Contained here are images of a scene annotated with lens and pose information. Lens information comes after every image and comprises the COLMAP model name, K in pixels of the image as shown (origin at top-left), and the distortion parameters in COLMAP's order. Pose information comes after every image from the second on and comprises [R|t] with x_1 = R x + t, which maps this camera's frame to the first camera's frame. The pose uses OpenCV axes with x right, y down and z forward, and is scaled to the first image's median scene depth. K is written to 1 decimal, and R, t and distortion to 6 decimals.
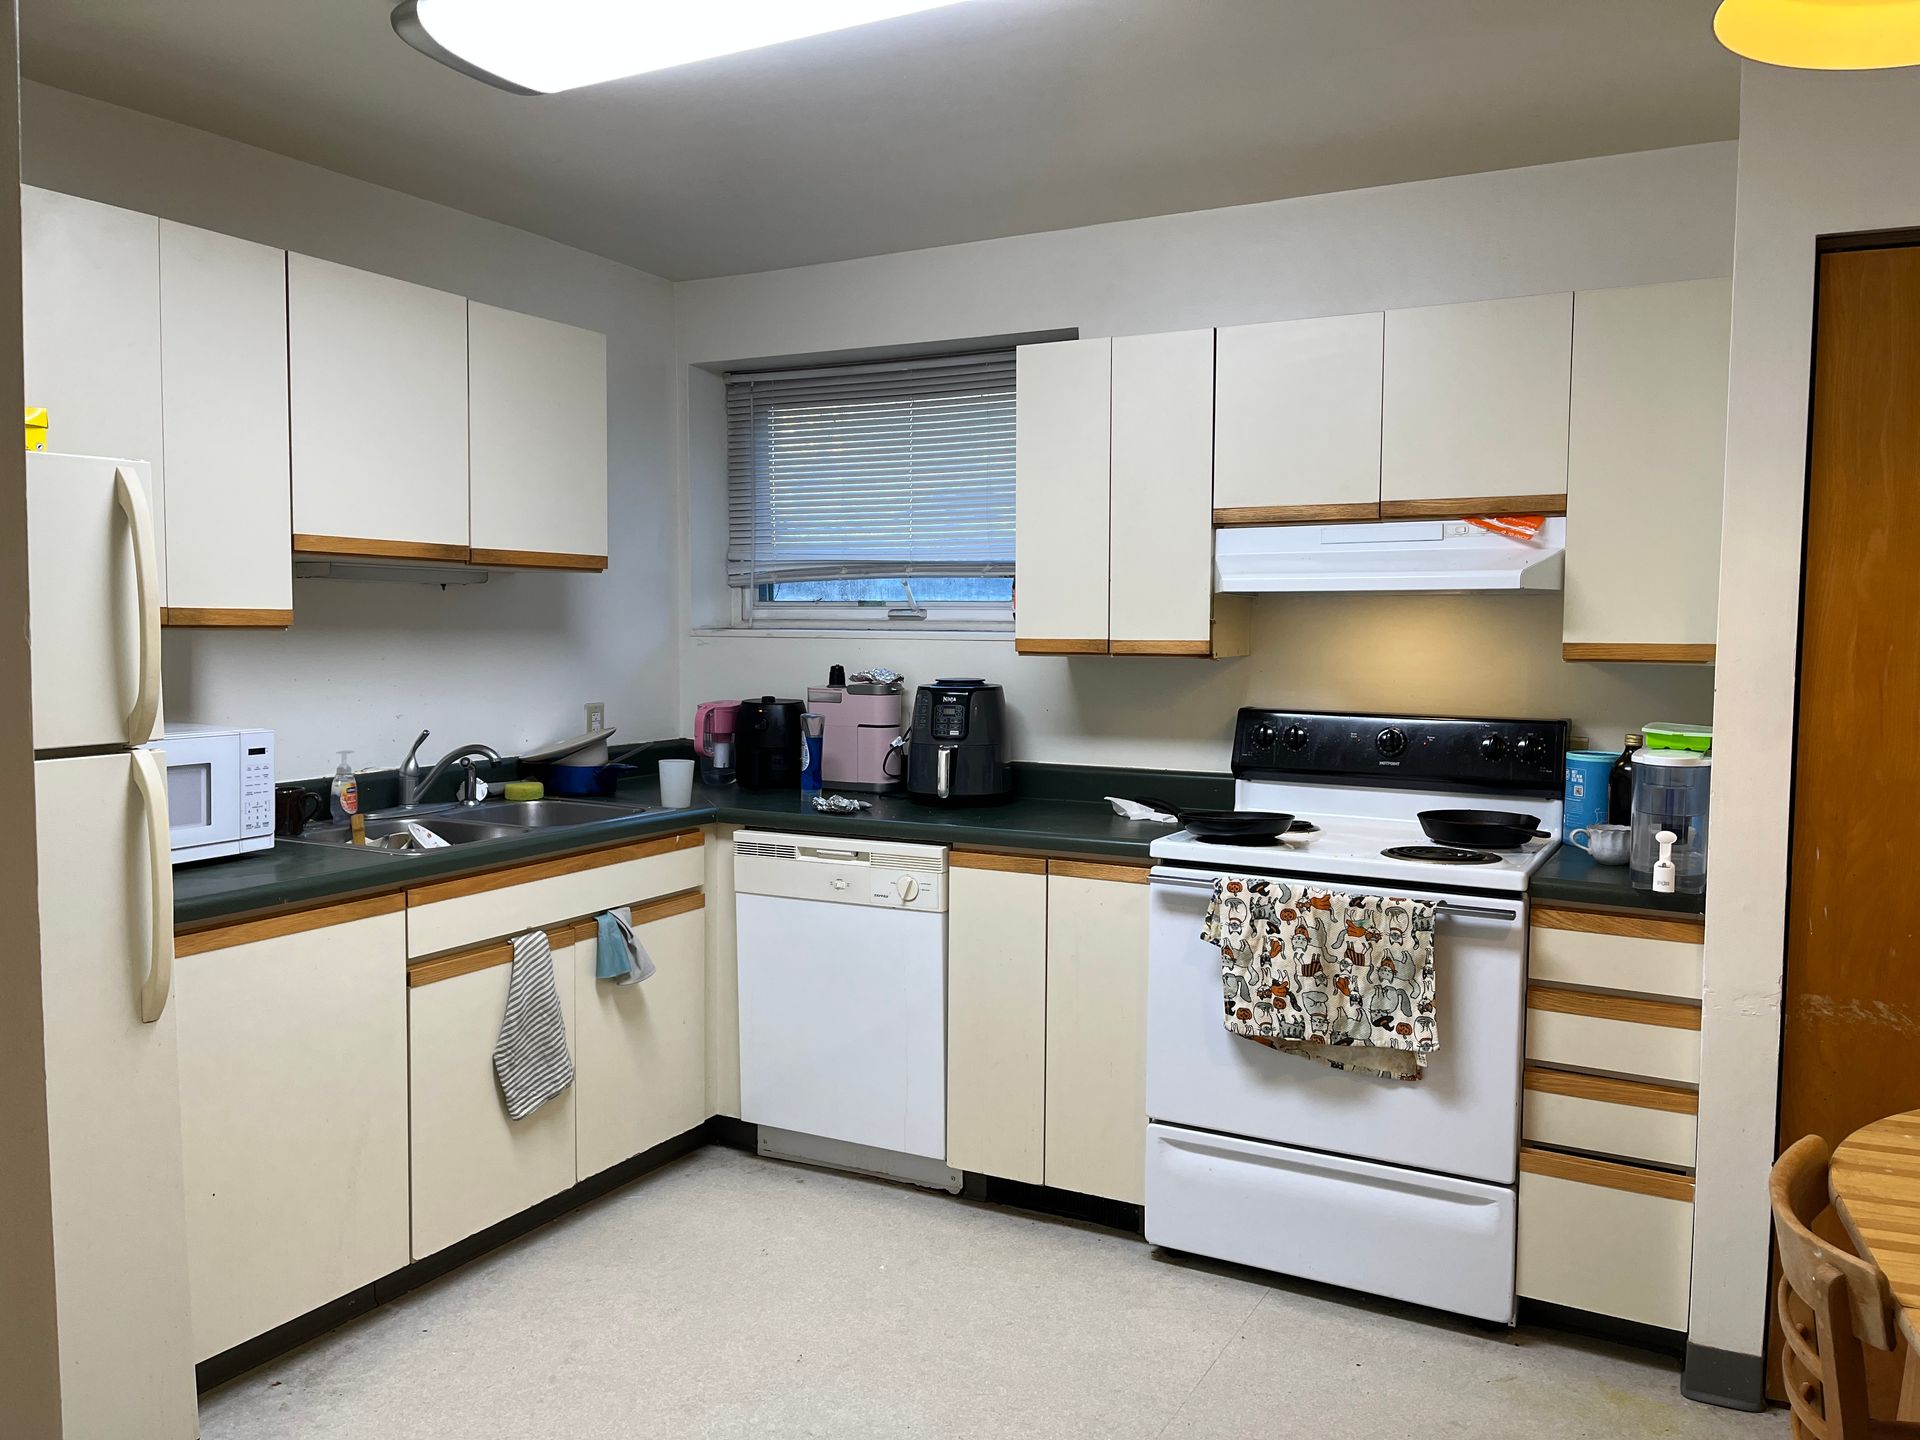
lens RADIAL K [[1446.2, 0, 964.2], [0, 1446.2, 720.3], [0, 0, 1]] dist [0.045214, -0.076736]
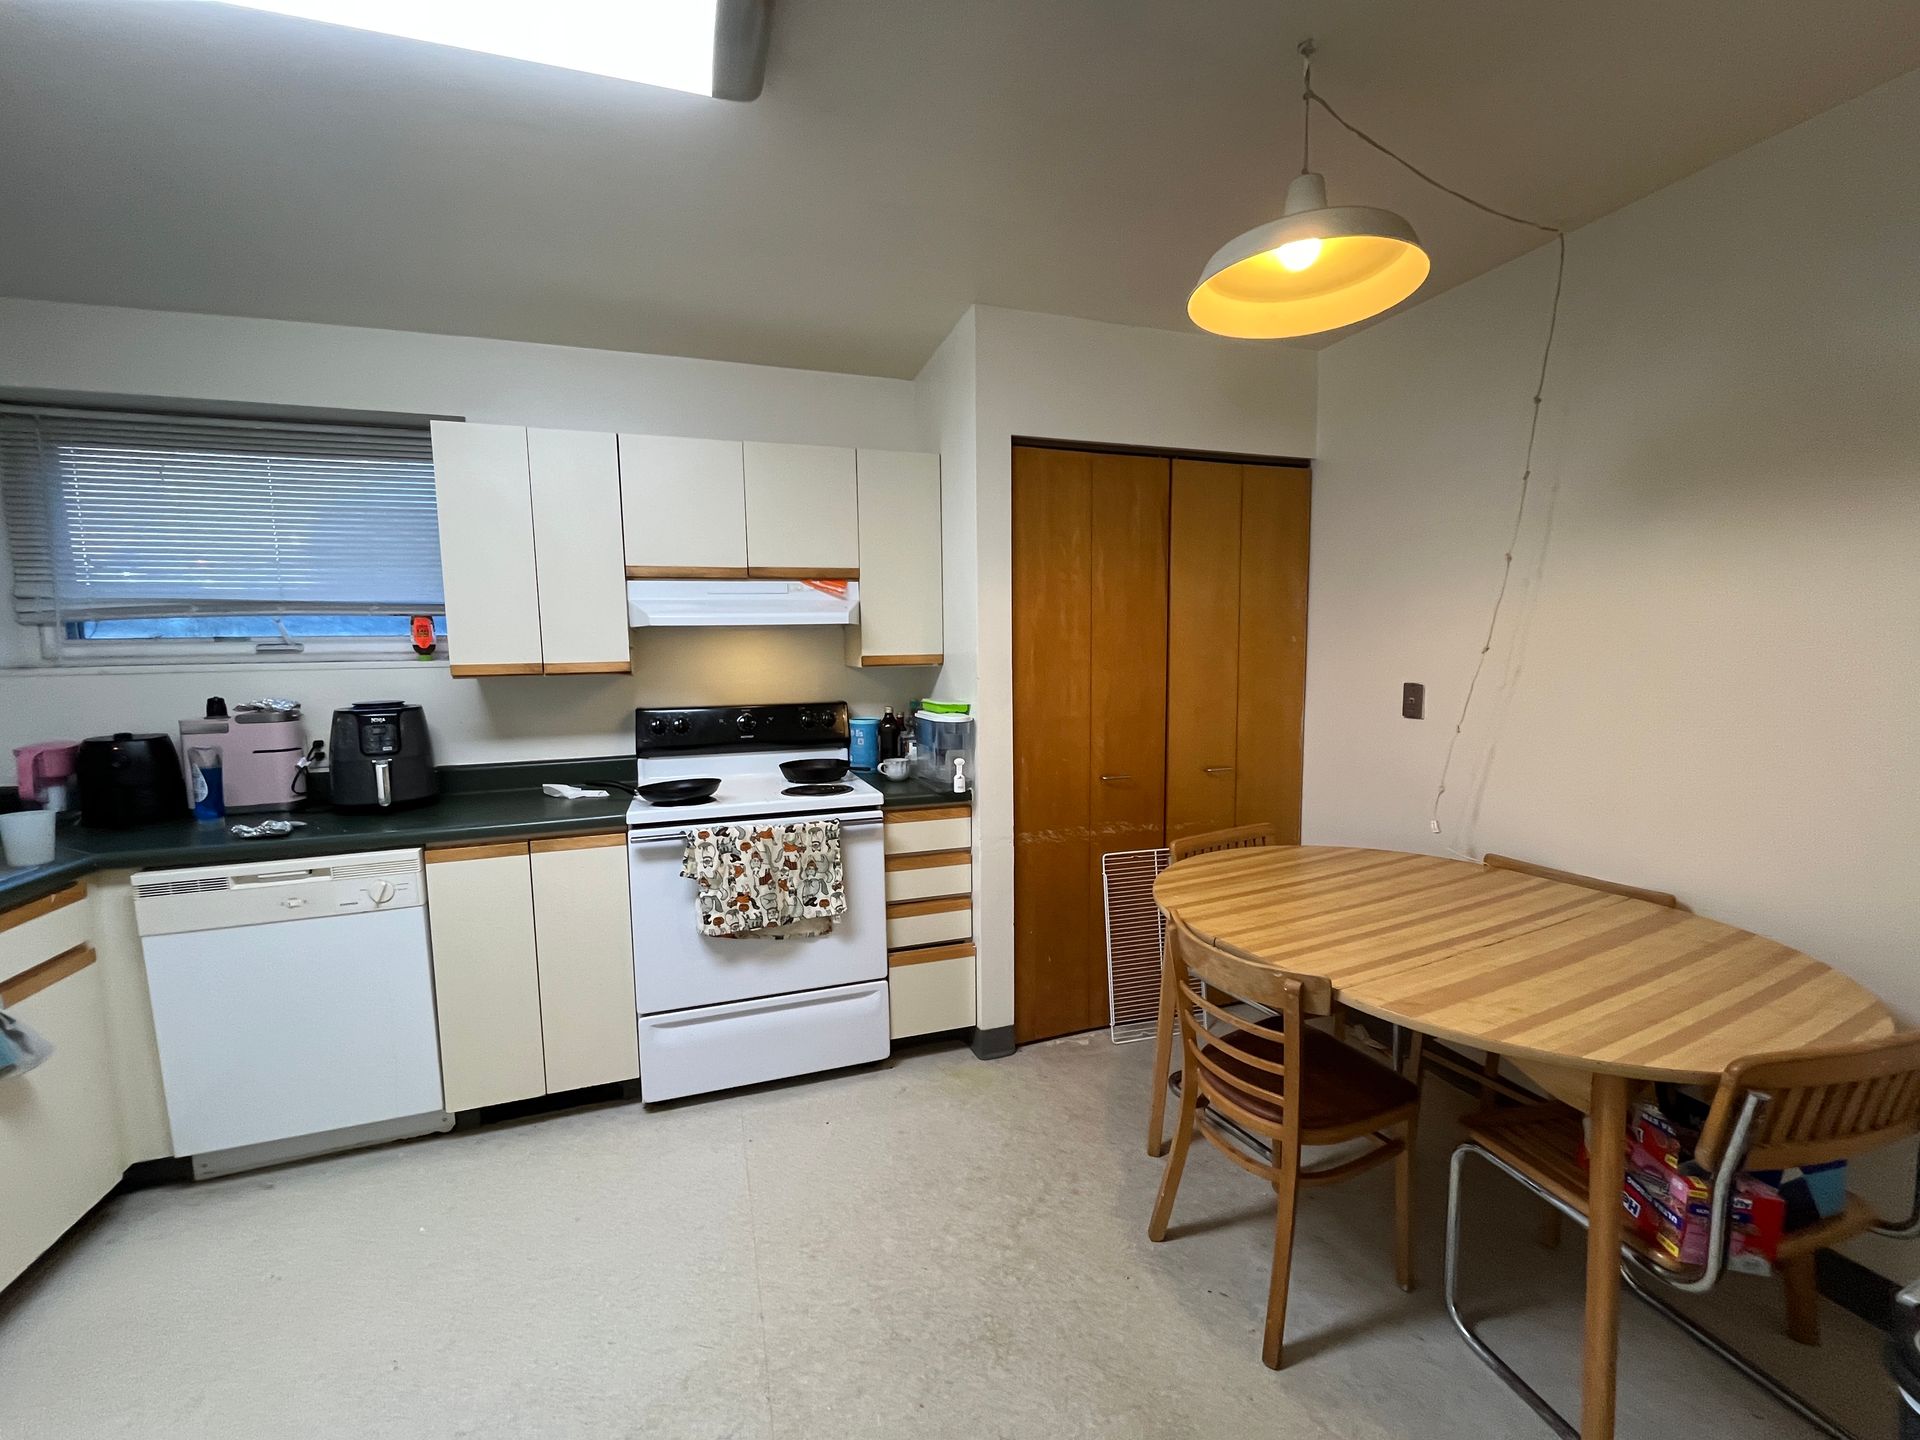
lens RADIAL K [[783.2, 0, 961.1], [0, 783.2, 723.3], [0, 0, 1]] dist [-0.006475, -0.000376]
pose [[0.675074, -0.089101, 0.732350, -0.175078], [0.069805, 0.995941, 0.056825, -0.017272], [-0.734440, 0.012761, 0.678554, 0.271065]]
